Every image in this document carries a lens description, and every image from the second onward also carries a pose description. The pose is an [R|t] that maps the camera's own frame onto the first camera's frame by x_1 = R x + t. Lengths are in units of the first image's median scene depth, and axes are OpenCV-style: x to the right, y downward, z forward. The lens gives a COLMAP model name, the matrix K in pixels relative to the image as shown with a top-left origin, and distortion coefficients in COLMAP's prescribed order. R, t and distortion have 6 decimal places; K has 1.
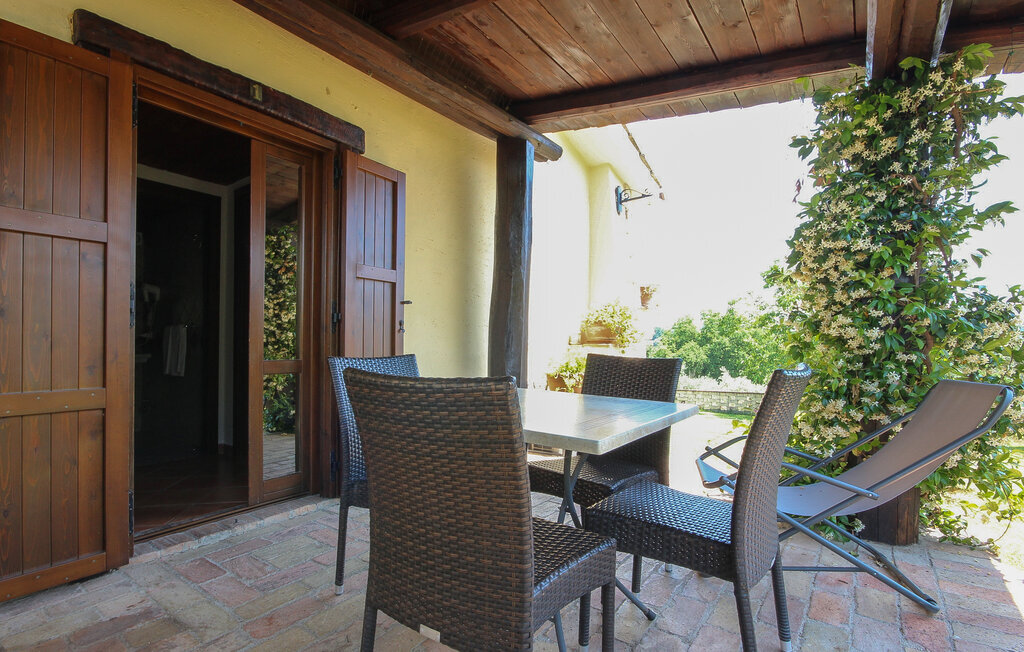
lens RADIAL K [[483.9, 0, 522.6], [0, 483.9, 341.9], [0, 0, 1]] dist [-0.000281, 0.000225]
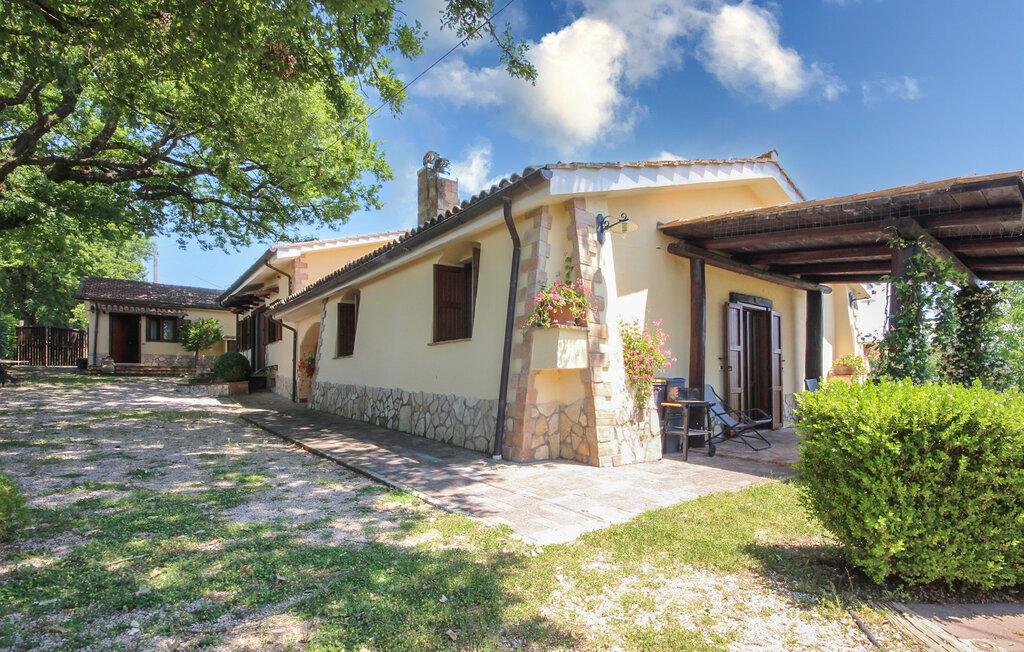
lens RADIAL K [[504.6, 0, 580.3], [0, 504.6, 370.8], [0, 0, 1]] dist [-0.026595, 0.000051]
pose [[0.979326, -0.018930, -0.201401, -0.823106], [0.017125, 0.999796, -0.010697, -0.020320], [0.201562, 0.007027, 0.979450, -2.070677]]
